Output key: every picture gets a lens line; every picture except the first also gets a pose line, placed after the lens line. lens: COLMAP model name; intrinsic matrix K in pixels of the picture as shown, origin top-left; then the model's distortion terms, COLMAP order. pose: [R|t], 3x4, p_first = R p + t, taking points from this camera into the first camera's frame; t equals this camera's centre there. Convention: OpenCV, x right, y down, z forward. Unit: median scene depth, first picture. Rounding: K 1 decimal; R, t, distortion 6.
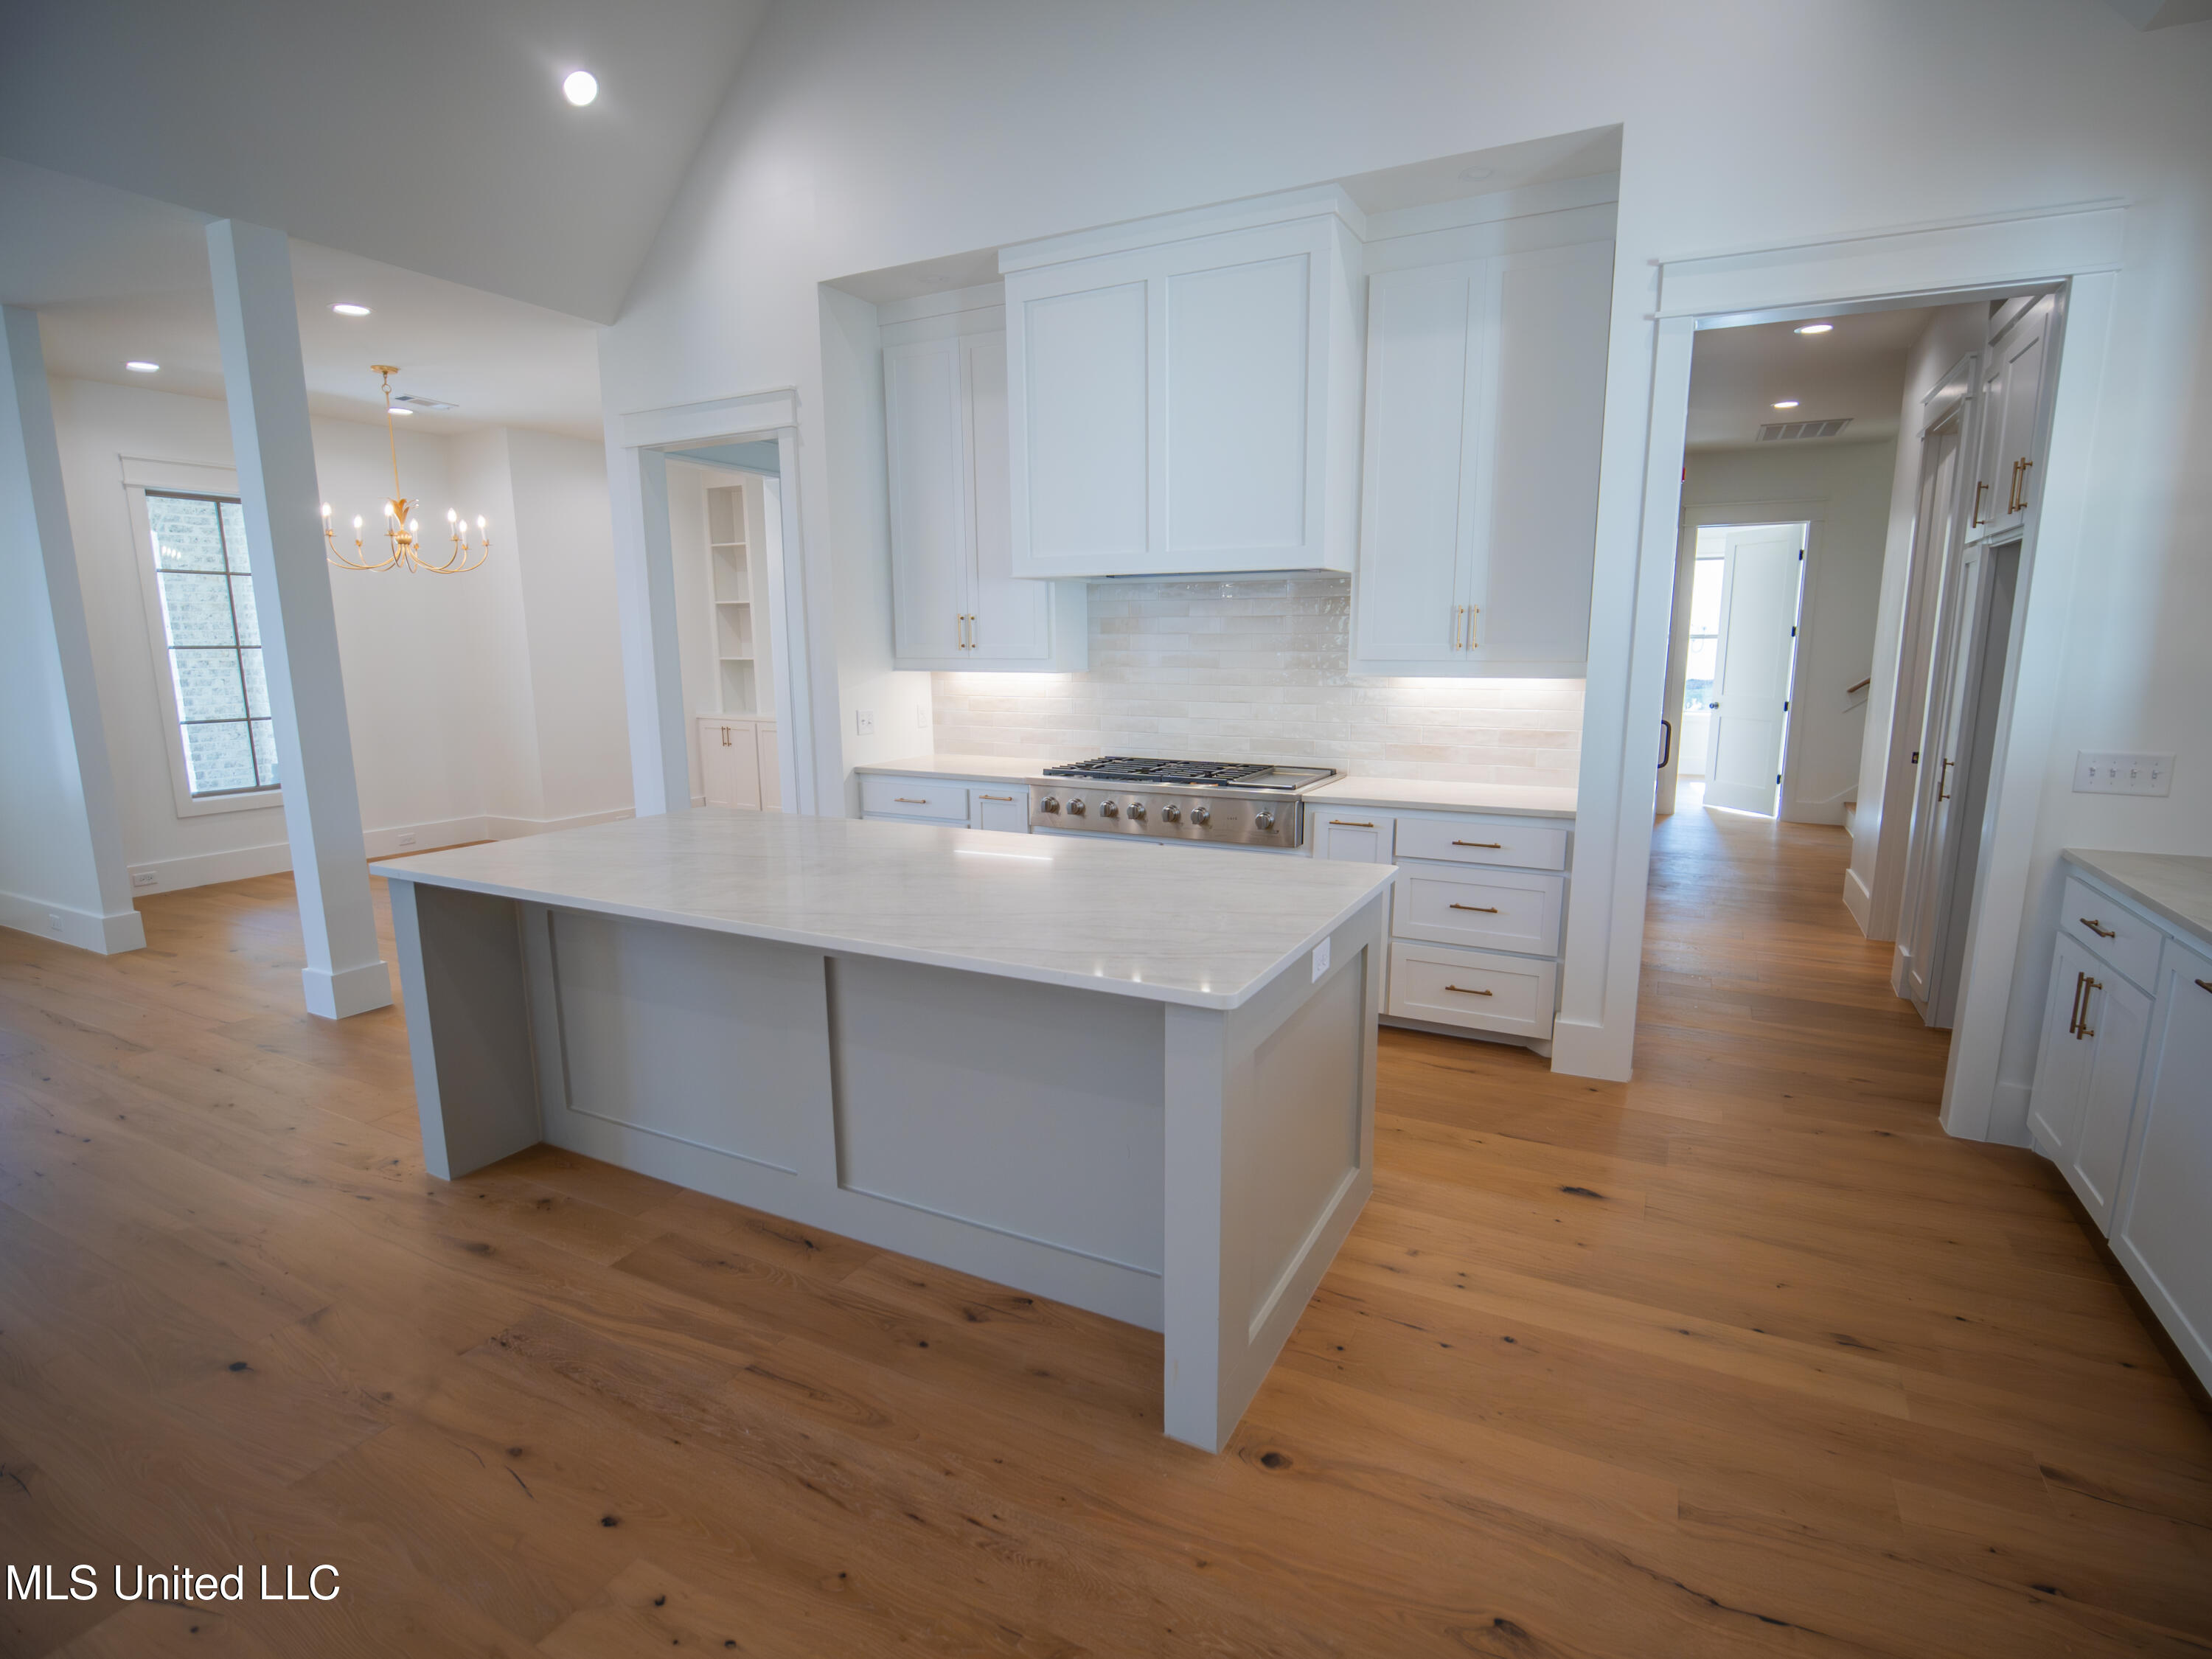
lens RADIAL K [[1042.4, 0, 1147.4], [0, 1042.4, 828.1], [0, 0, 1]] dist [-0.013733, -0.000349]
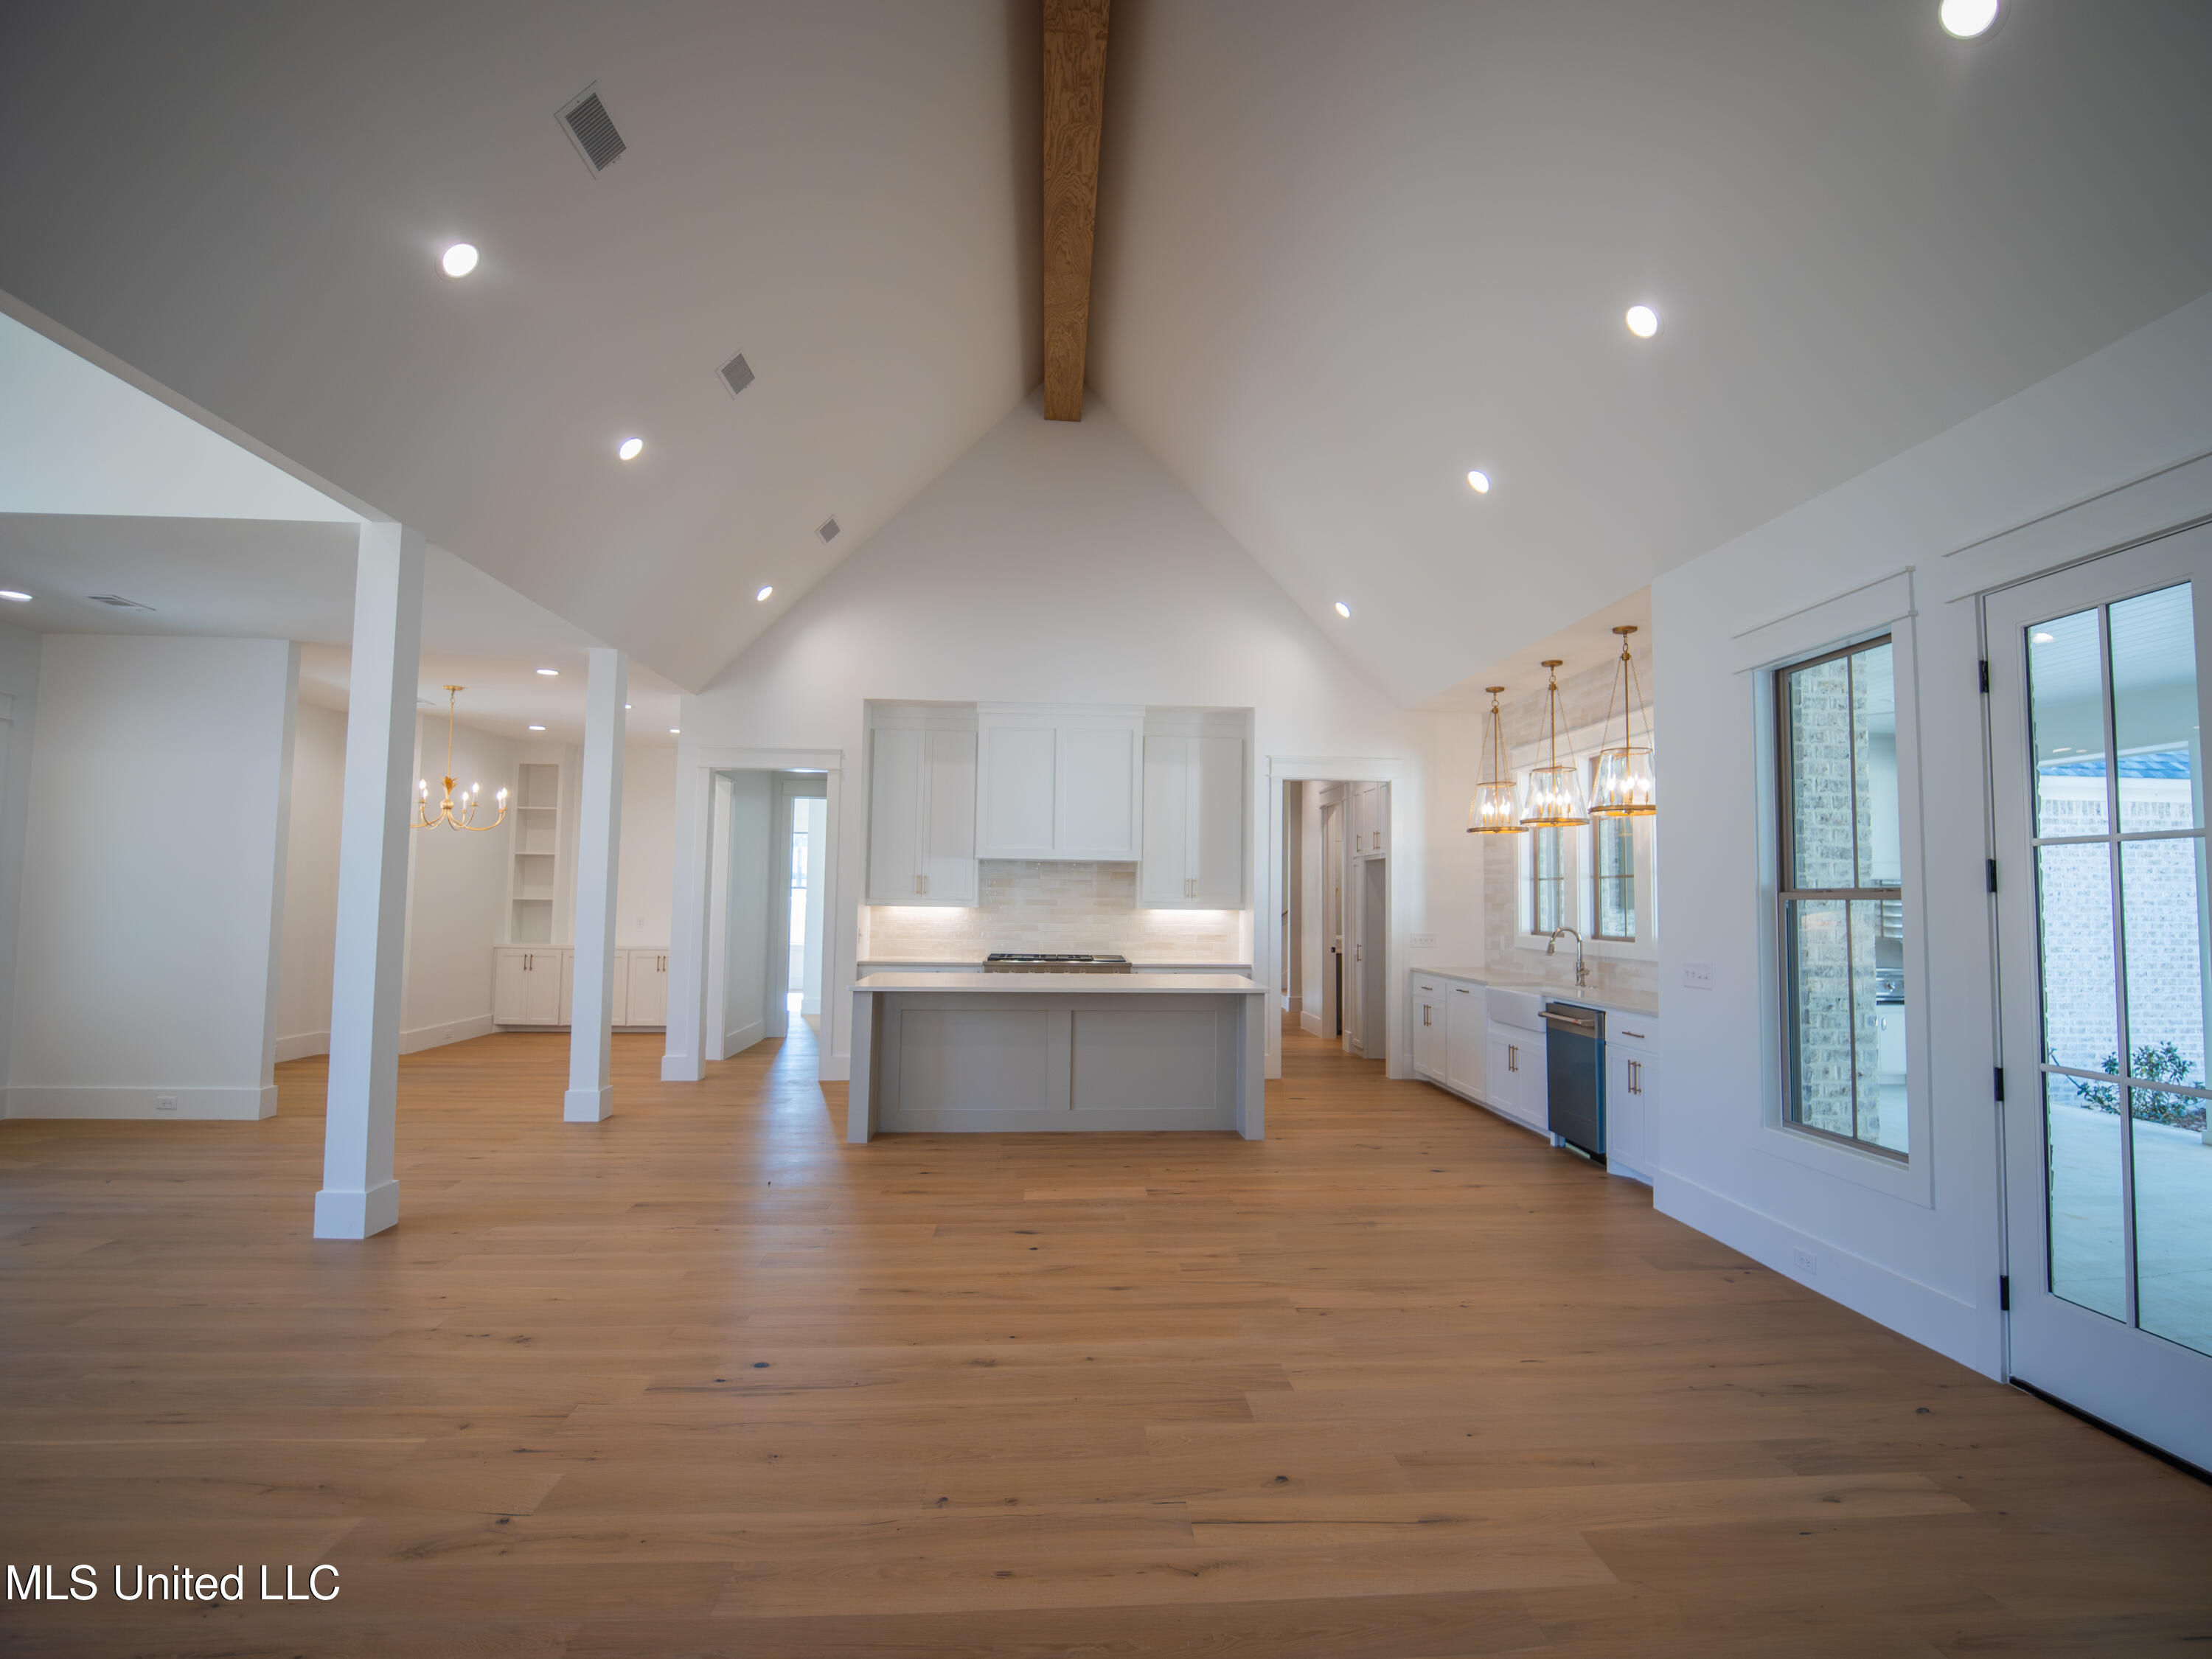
lens RADIAL K [[1032.5, 0, 1063.2], [0, 1032.5, 825.5], [0, 0, 1]] dist [-0.014355, -0.001108]
pose [[0.880812, 0.049471, 0.470875, -0.898375], [0.067464, 0.971265, -0.228240, 0.151621], [-0.468635, 0.232804, 0.852164, -0.731290]]
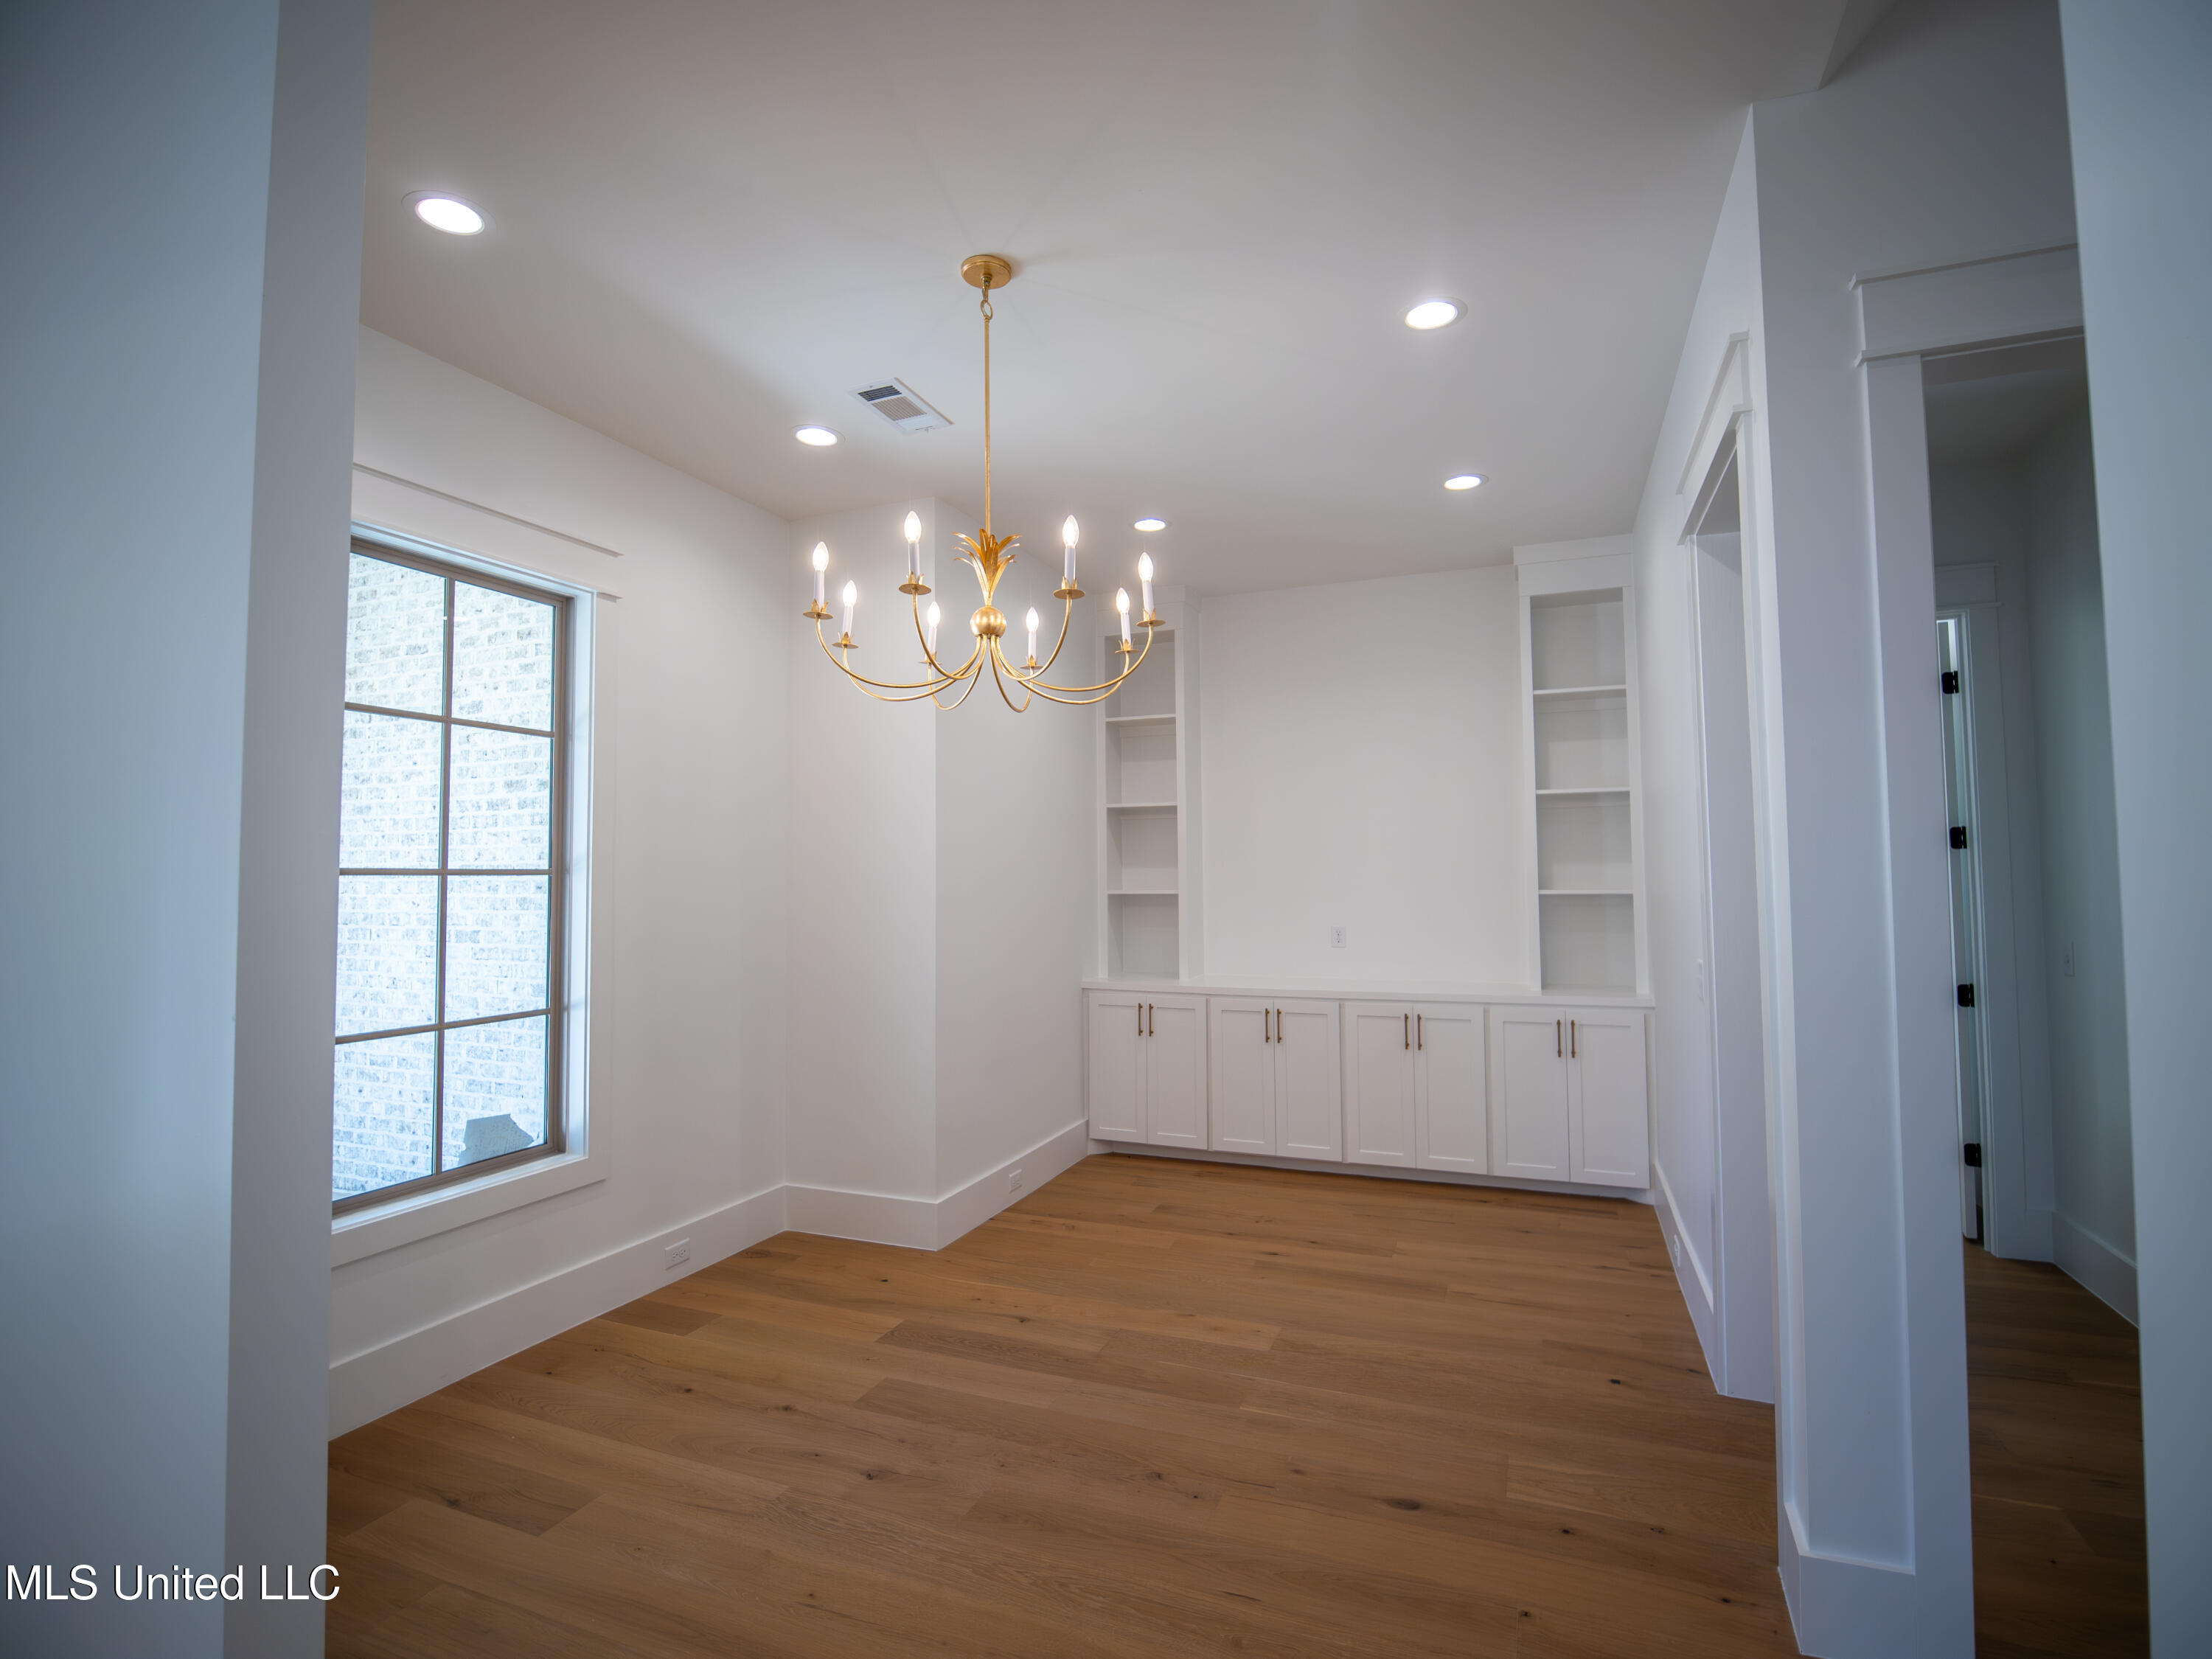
lens RADIAL K [[1021.4, 0, 1124.7], [0, 1021.4, 838.6], [0, 0, 1]] dist [-0.020553, -0.000525]
pose [[0.996704, -0.000476, 0.081117, -0.977848], [0.017414, 0.977924, -0.208235, -0.142434], [-0.079228, 0.208961, 0.974709, 0.835702]]
